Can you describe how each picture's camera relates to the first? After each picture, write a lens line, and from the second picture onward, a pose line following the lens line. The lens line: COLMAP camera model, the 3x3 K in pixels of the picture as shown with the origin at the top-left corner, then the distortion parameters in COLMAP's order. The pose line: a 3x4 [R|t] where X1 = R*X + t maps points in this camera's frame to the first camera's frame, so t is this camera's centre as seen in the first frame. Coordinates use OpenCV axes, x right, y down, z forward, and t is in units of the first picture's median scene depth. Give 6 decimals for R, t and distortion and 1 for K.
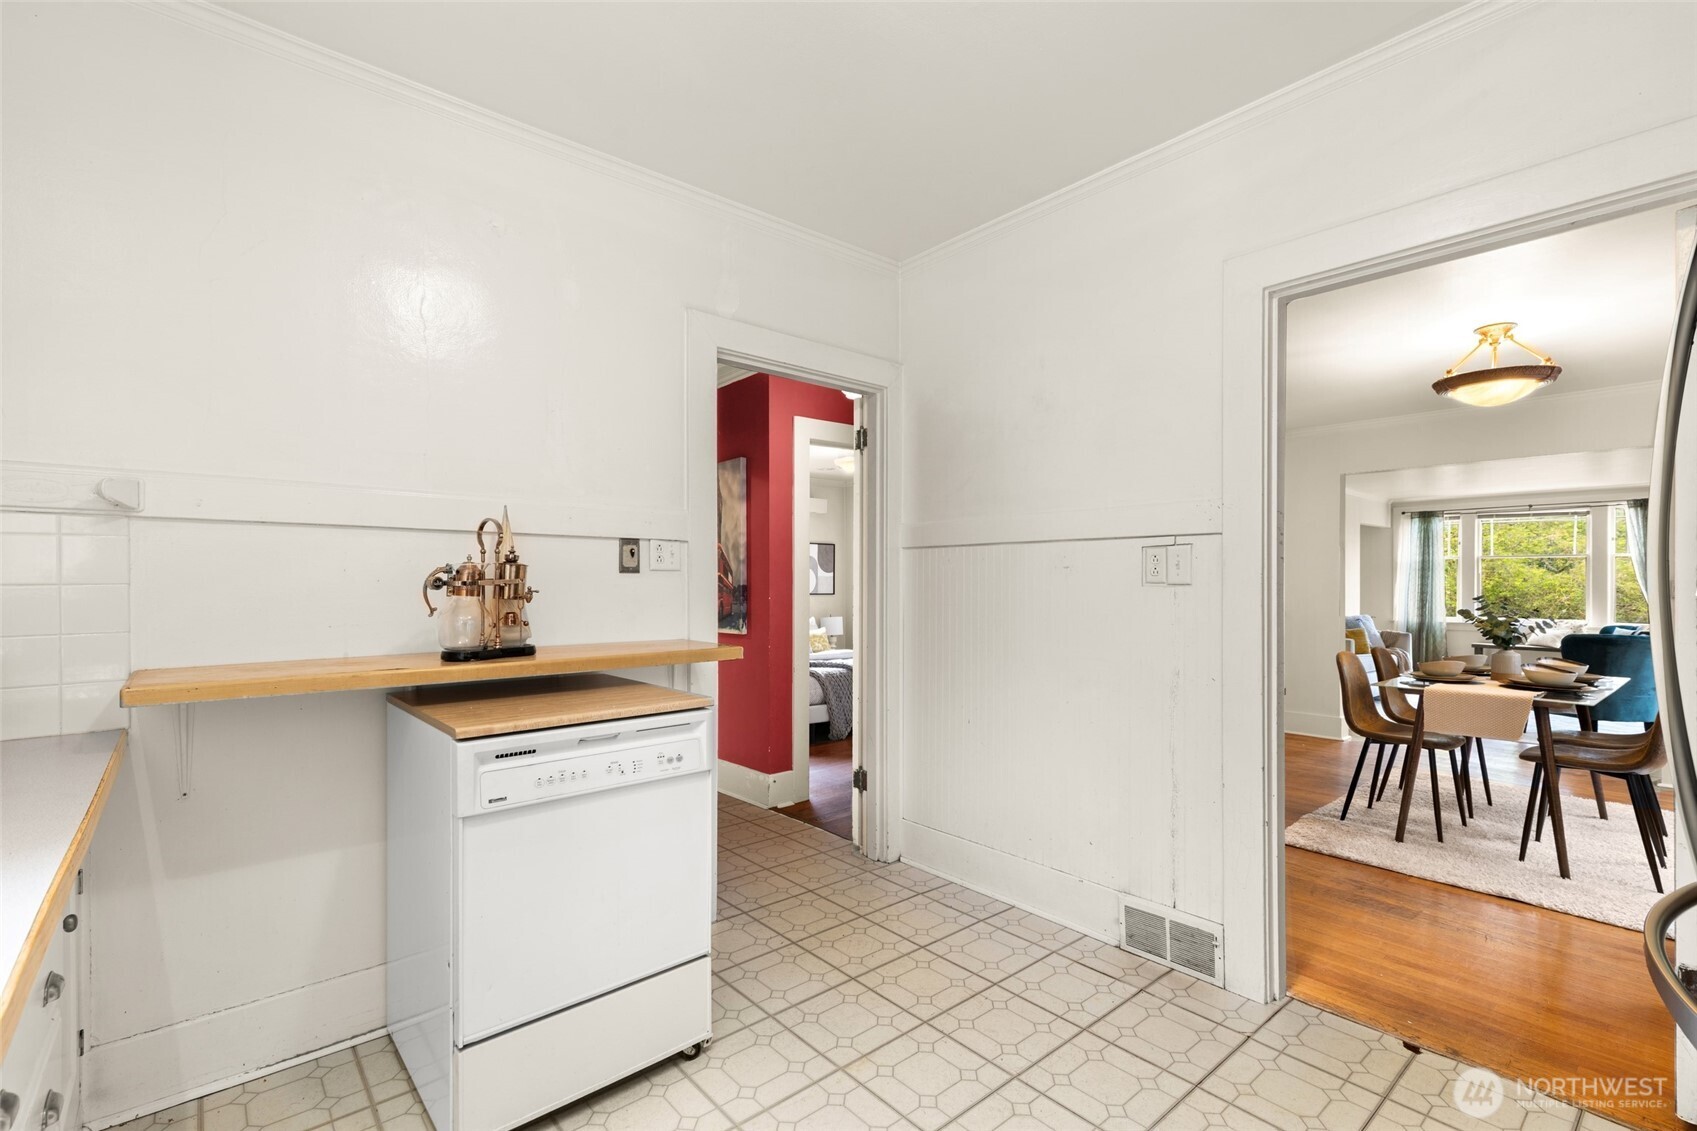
lens RADIAL K [[768.9, 0, 847.5], [0, 768.9, 574.4], [0, 0, 1]] dist [0.007854, -0.000830]
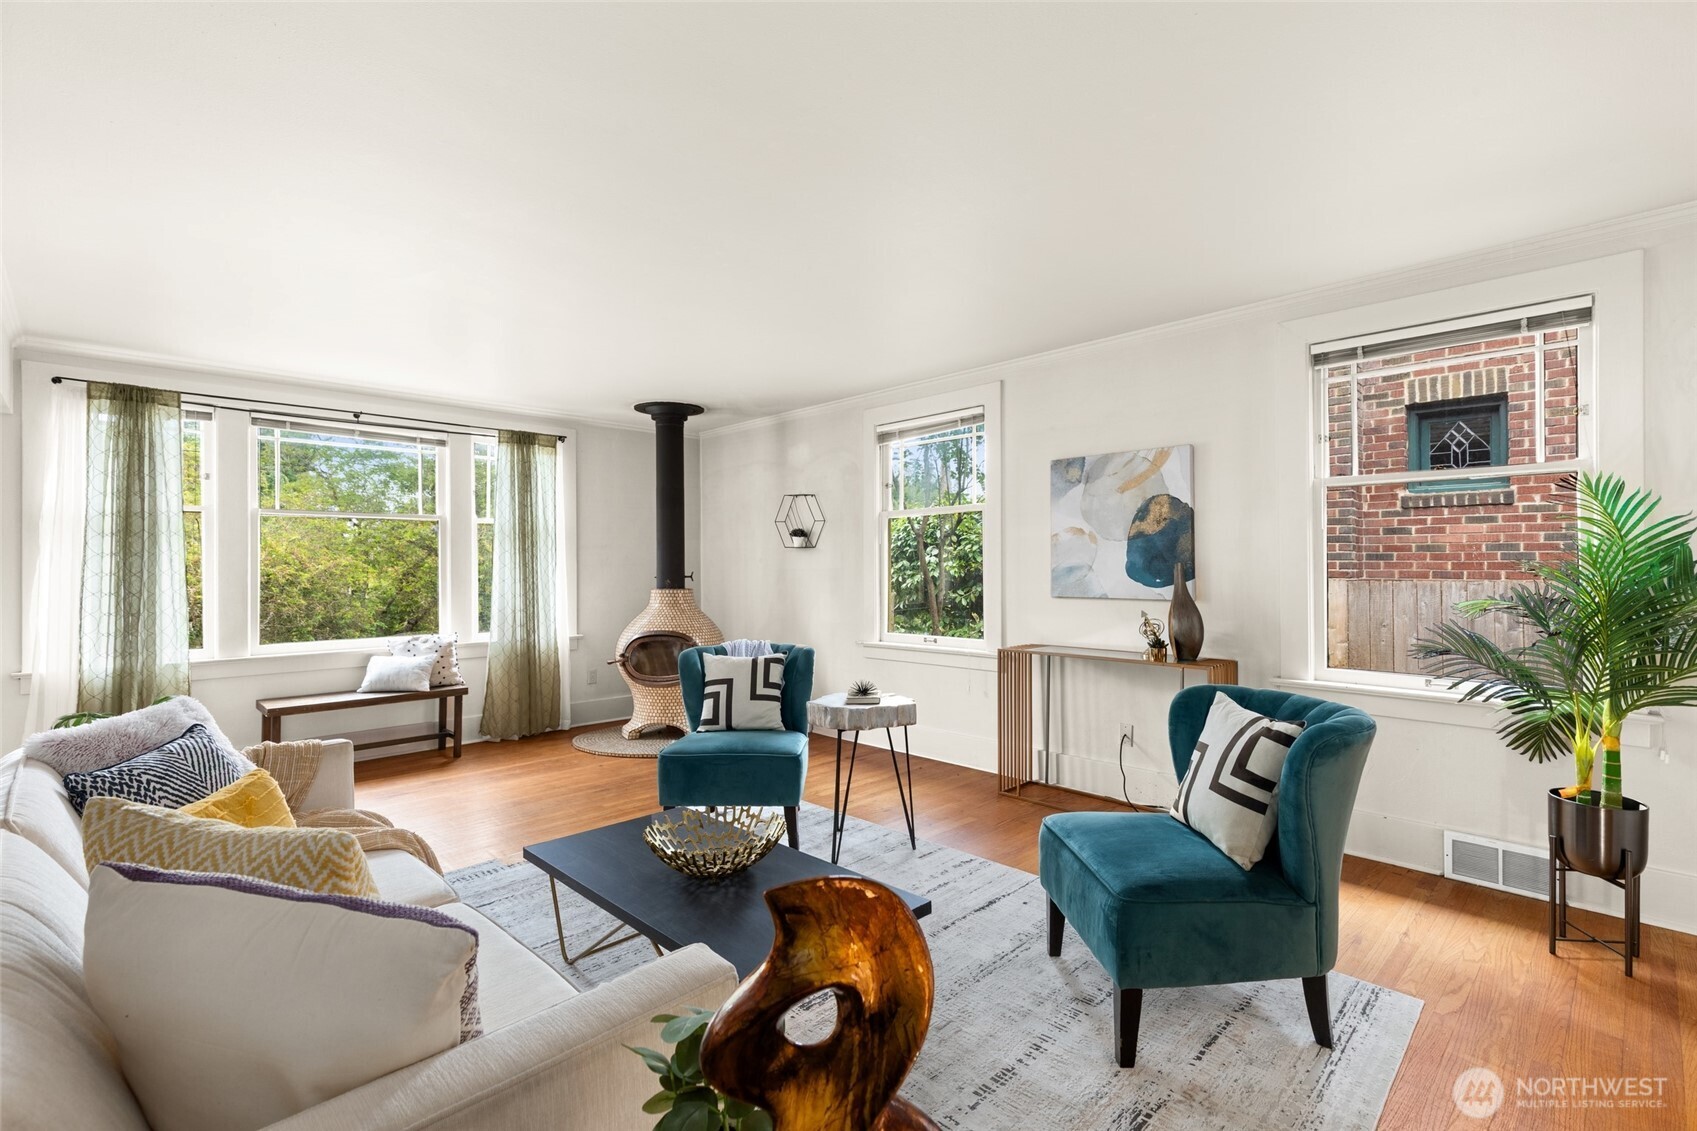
lens RADIAL K [[754.0, 0, 848.5], [0, 754.0, 565.5], [0, 0, 1]] dist [0.000072, -0.000282]
pose [[-0.074264, -0.001718, 0.997237, 0.347235], [-0.000173, 0.999999, 0.001710, 0.008289], [-0.997239, -0.000046, -0.074264, 0.677613]]
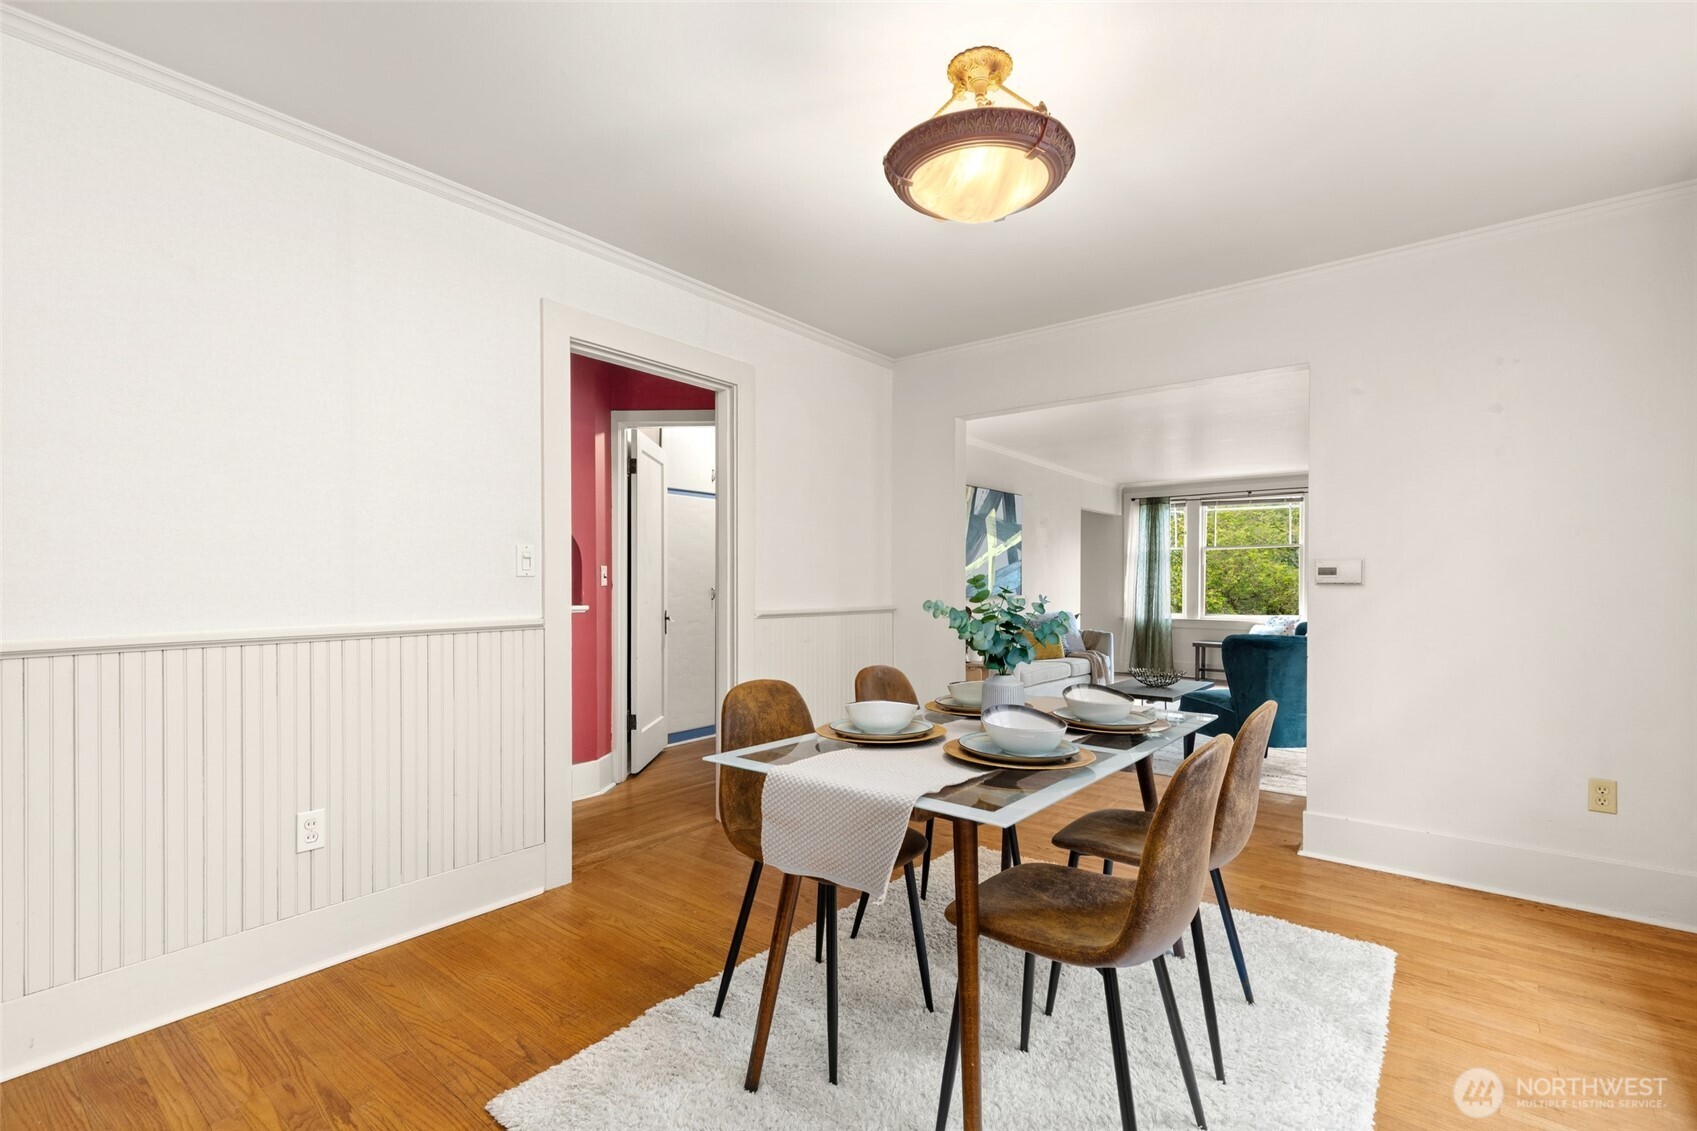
lens RADIAL K [[768.9, 0, 847.5], [0, 768.9, 574.4], [0, 0, 1]] dist [0.007854, -0.000830]
pose [[0.982878, 0.002274, 0.184246, 0.231597], [-0.002134, 0.999997, -0.000955, 0.010588], [-0.184248, 0.000546, 0.982880, 0.177336]]
